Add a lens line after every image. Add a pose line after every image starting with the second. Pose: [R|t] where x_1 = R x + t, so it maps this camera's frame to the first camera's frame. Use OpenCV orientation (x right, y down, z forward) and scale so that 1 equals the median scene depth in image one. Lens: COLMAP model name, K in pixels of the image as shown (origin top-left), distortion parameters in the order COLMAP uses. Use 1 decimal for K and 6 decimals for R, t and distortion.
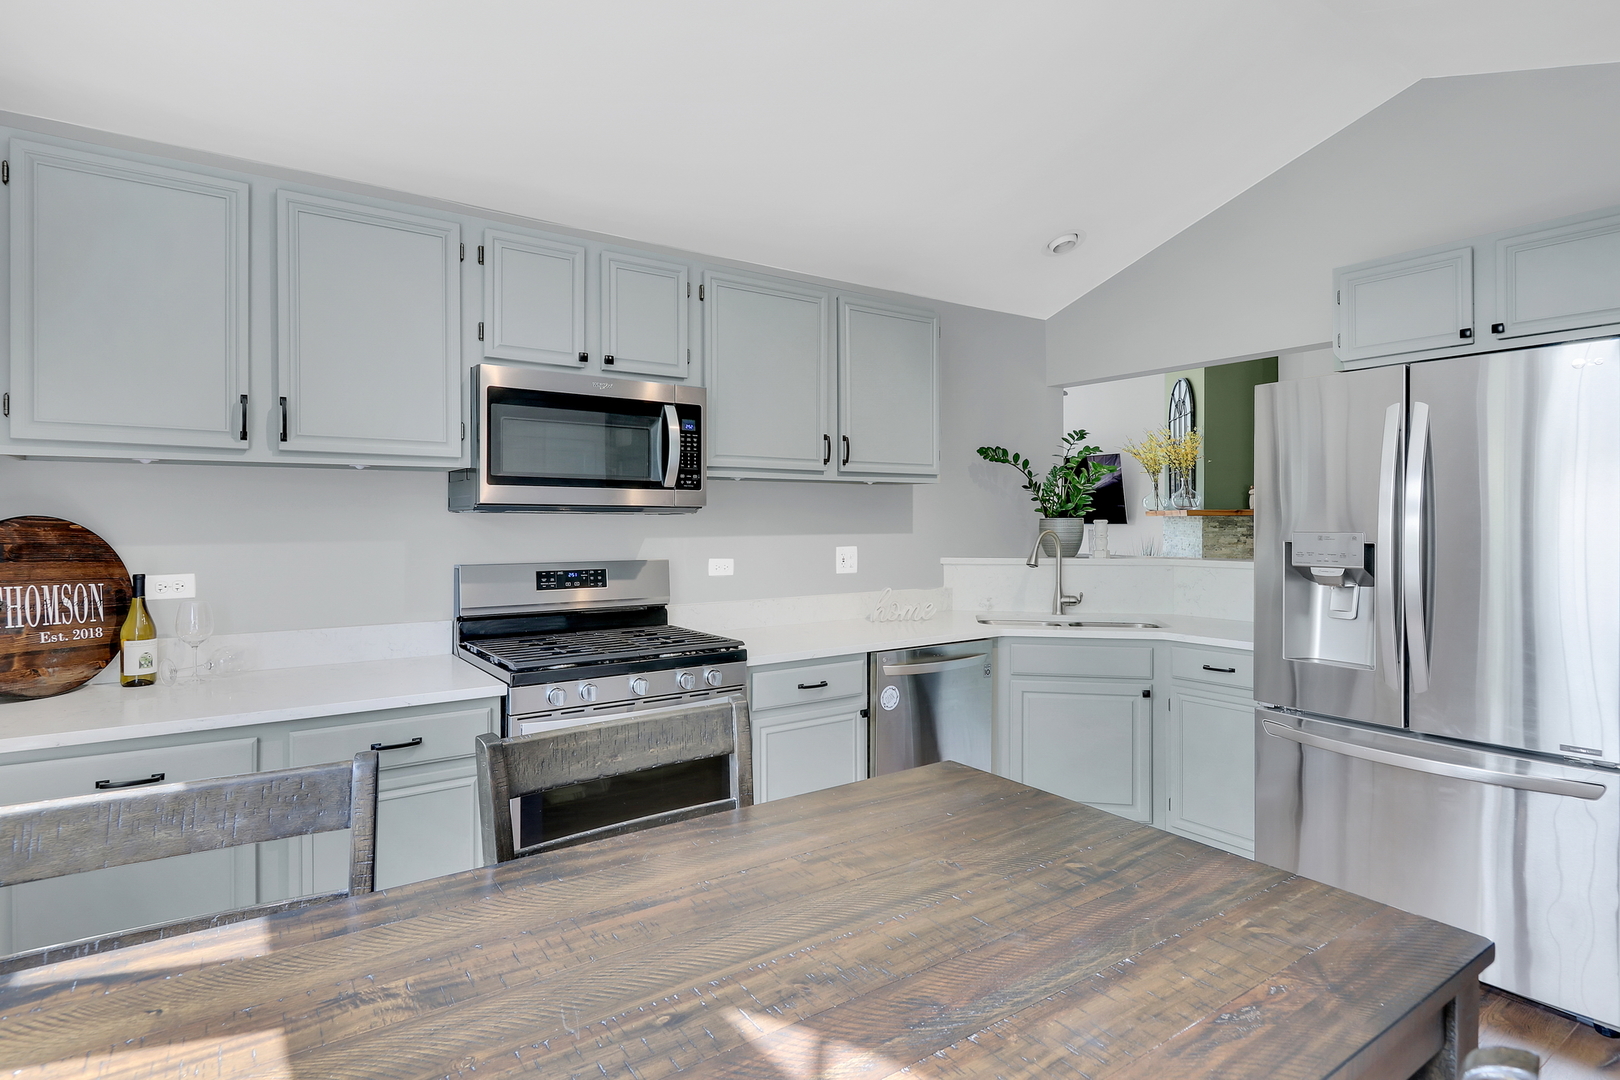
lens RADIAL K [[860.9, 0, 820.1], [0, 860.9, 514.3], [0, 0, 1]] dist [-0.006750, -0.000825]
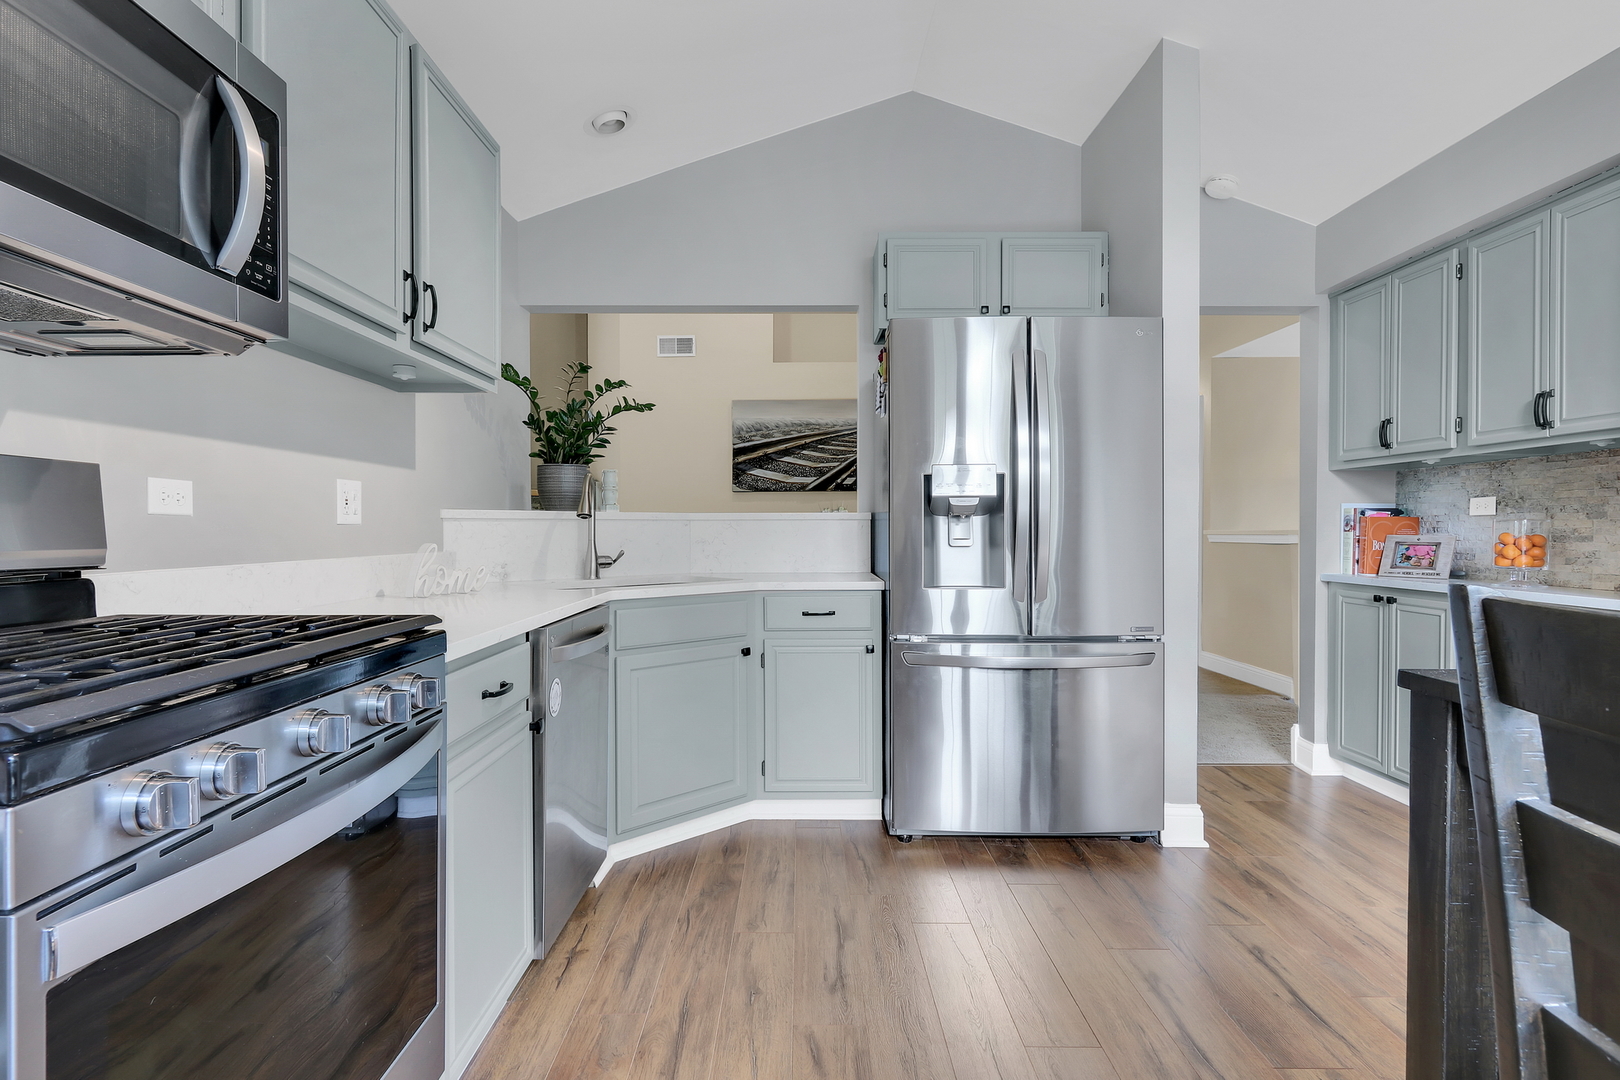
lens RADIAL K [[836.6, 0, 808.0], [0, 836.6, 533.6], [0, 0, 1]] dist [0.004460, 0.000639]
pose [[0.574860, -0.004342, 0.818240, -0.296208], [-0.002848, 0.999969, 0.007307, 0.078678], [-0.818247, -0.006531, 0.574830, 0.445128]]
